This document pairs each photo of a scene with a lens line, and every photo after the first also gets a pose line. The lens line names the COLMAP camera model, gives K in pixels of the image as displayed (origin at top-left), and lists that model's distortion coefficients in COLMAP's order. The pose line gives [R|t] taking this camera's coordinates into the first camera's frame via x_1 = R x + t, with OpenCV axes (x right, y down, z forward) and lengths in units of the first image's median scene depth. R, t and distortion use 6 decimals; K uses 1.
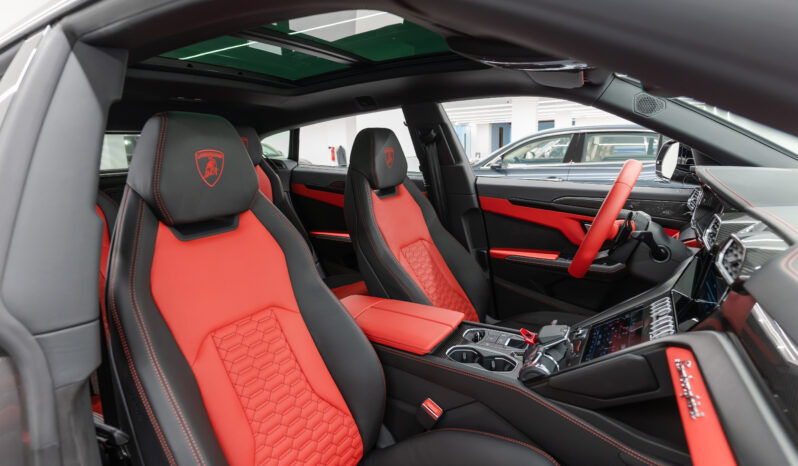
lens RADIAL K [[395.4, 0, 375.7], [0, 395.4, 237.1], [0, 0, 1]] dist [-0.000259, -0.000083]
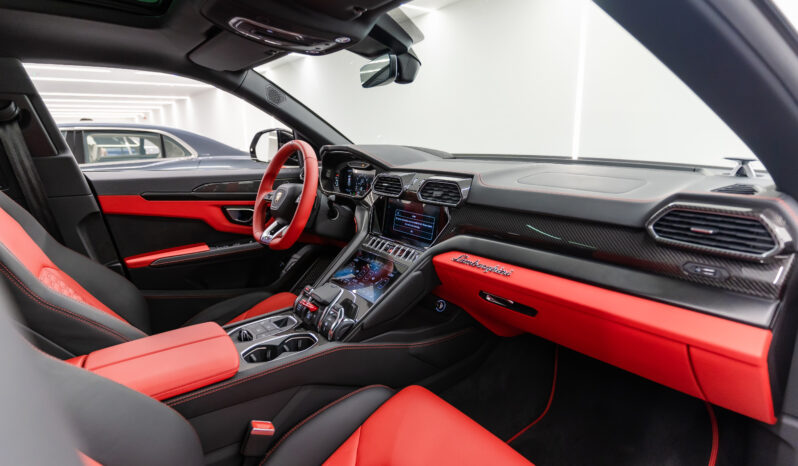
lens RADIAL K [[395.4, 0, 375.7], [0, 395.4, 237.1], [0, 0, 1]] dist [-0.000259, -0.000083]
pose [[0.393204, -0.205266, 0.896246, -0.265145], [0.211689, 0.968785, 0.129006, -0.012107], [-0.894750, 0.139000, 0.424383, 0.222593]]
